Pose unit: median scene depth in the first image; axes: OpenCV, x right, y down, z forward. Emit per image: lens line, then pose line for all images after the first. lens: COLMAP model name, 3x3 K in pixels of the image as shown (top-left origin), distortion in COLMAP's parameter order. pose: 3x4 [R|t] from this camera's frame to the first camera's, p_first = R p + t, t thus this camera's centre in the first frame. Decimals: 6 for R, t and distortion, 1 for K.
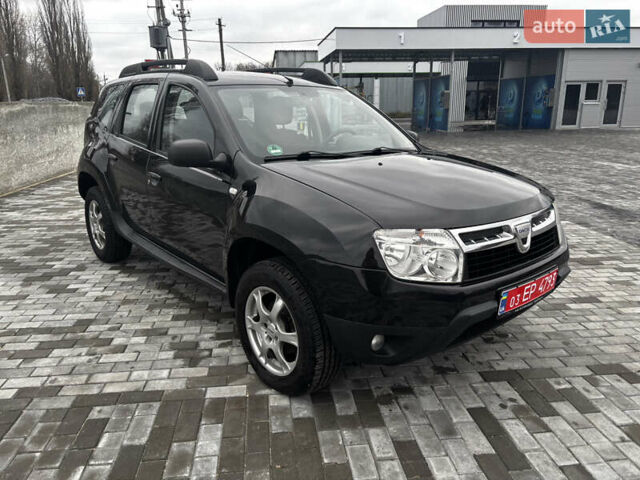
lens RADIAL K [[481.4, 0, 321.1], [0, 481.4, 242.5], [0, 0, 1]] dist [0.056528, -0.064798]
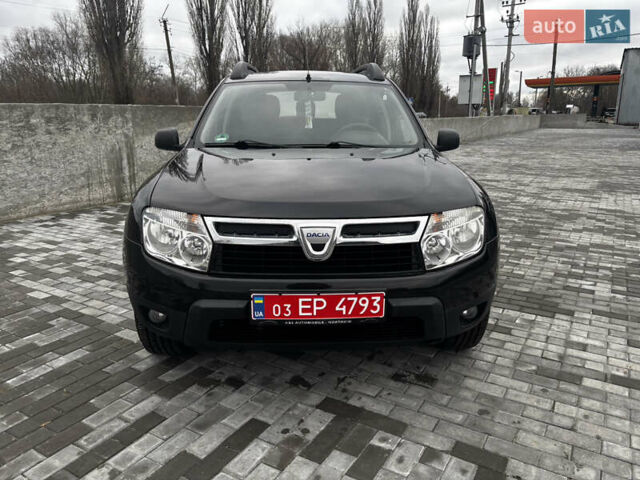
lens RADIAL K [[481.4, 0, 321.1], [0, 481.4, 242.5], [0, 0, 1]] dist [0.056528, -0.064798]
pose [[0.792119, 0.154514, -0.590486, 0.704844], [-0.164416, 0.985683, 0.037366, -0.033766], [0.587806, 0.067487, 0.806182, 0.242192]]
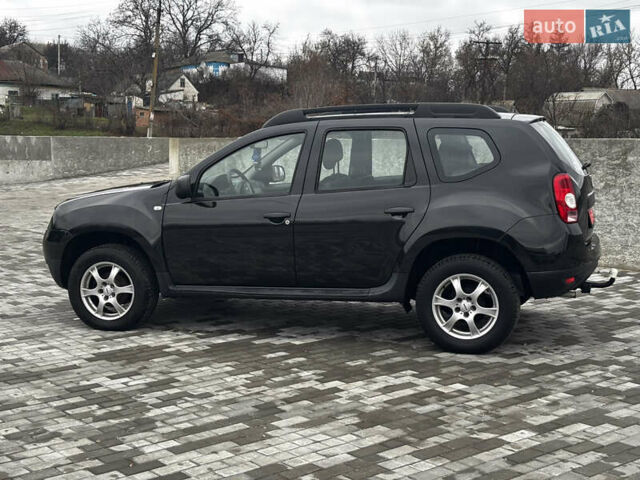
lens RADIAL K [[954.2, 0, 322.0], [0, 954.2, 242.7], [0, 0, 1]] dist [0.263485, -1.057520]
pose [[-0.844844, 0.063939, -0.531179, 1.231520], [-0.144542, 0.928636, 0.341678, -1.006357], [0.515118, 0.365442, -0.775310, 3.371683]]
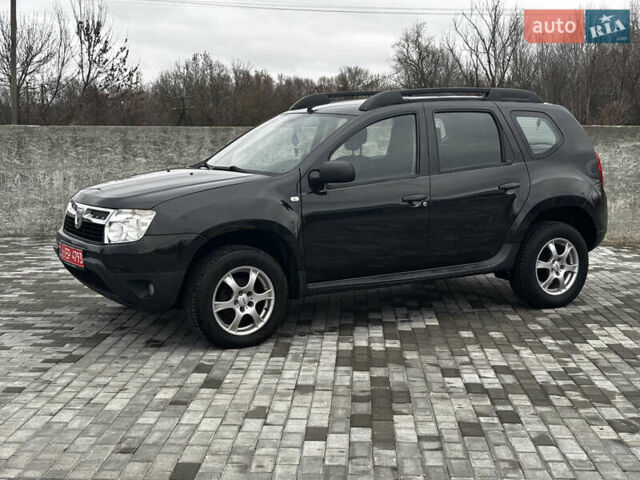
lens RADIAL K [[954.2, 0, 322.0], [0, 954.2, 242.7], [0, 0, 1]] dist [0.263485, -1.057520]
pose [[-0.158041, 0.117992, -0.980357, 2.389761], [-0.273493, 0.948762, 0.158279, -0.452807], [0.948802, 0.293135, -0.117674, 1.562265]]
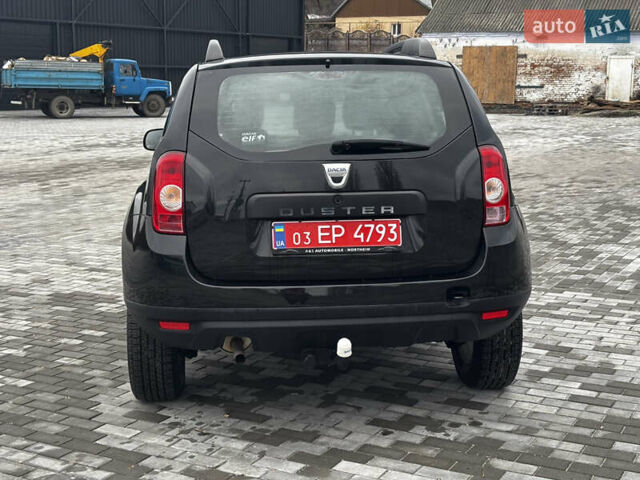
lens RADIAL K [[954.2, 0, 322.0], [0, 954.2, 242.7], [0, 0, 1]] dist [0.263485, -1.057520]
pose [[-0.817300, -0.092868, 0.568679, -1.358088], [0.161075, 0.910759, 0.380228, -0.841899], [-0.553241, 0.402361, -0.729405, 2.806351]]
